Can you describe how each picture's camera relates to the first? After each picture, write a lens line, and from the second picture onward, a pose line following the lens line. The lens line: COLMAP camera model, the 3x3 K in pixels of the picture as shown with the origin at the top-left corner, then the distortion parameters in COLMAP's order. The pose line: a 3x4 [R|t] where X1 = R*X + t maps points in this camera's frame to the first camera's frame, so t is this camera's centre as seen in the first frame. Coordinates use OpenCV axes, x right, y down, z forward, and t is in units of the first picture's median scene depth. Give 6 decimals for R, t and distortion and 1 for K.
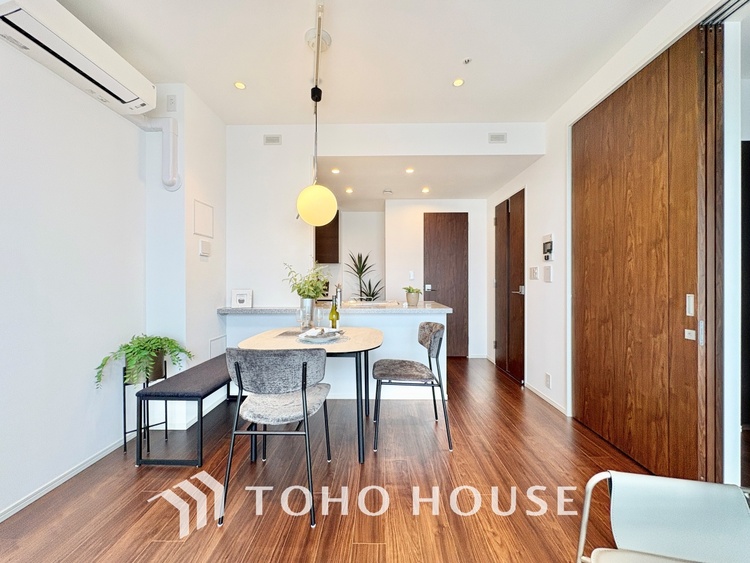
lens RADIAL K [[298.9, 0, 374.6], [0, 298.9, 281.6], [0, 0, 1]] dist [-0.000288, -0.000630]
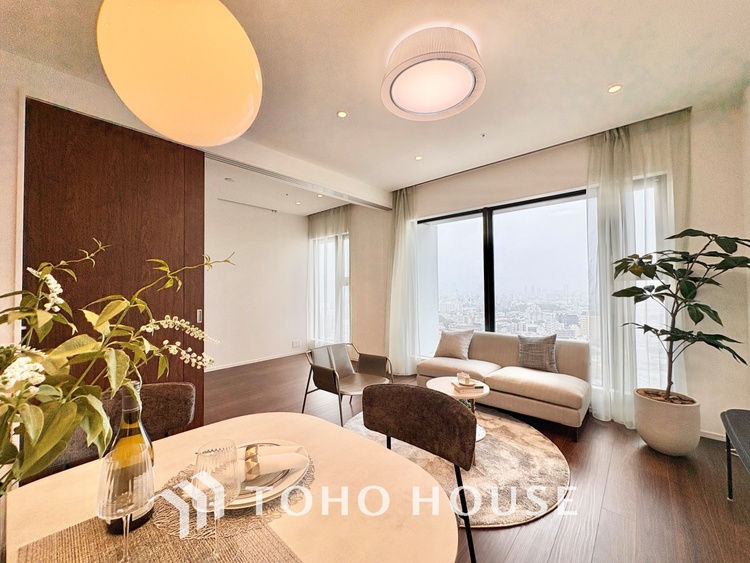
lens RADIAL K [[298.9, 0, 379.4], [0, 298.9, 279.9], [0, 0, 1]] dist [-0.000288, -0.000630]
pose [[-0.758468, 0.026383, 0.651176, -0.472901], [0.008809, 0.999504, -0.030235, -0.038836], [-0.651650, -0.017196, -0.758325, 0.984069]]
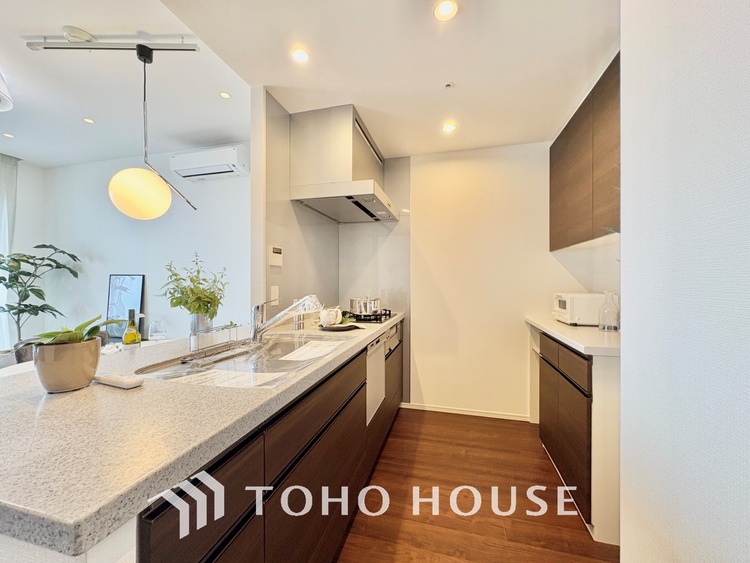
lens RADIAL K [[298.9, 0, 374.4], [0, 298.9, 283.1], [0, 0, 1]] dist [-0.000288, -0.000630]
pose [[-0.240487, 0.008277, -0.970617, 0.374964], [-0.000362, 0.999963, 0.008617, -0.025401], [0.970652, 0.002423, -0.240475, 1.620067]]
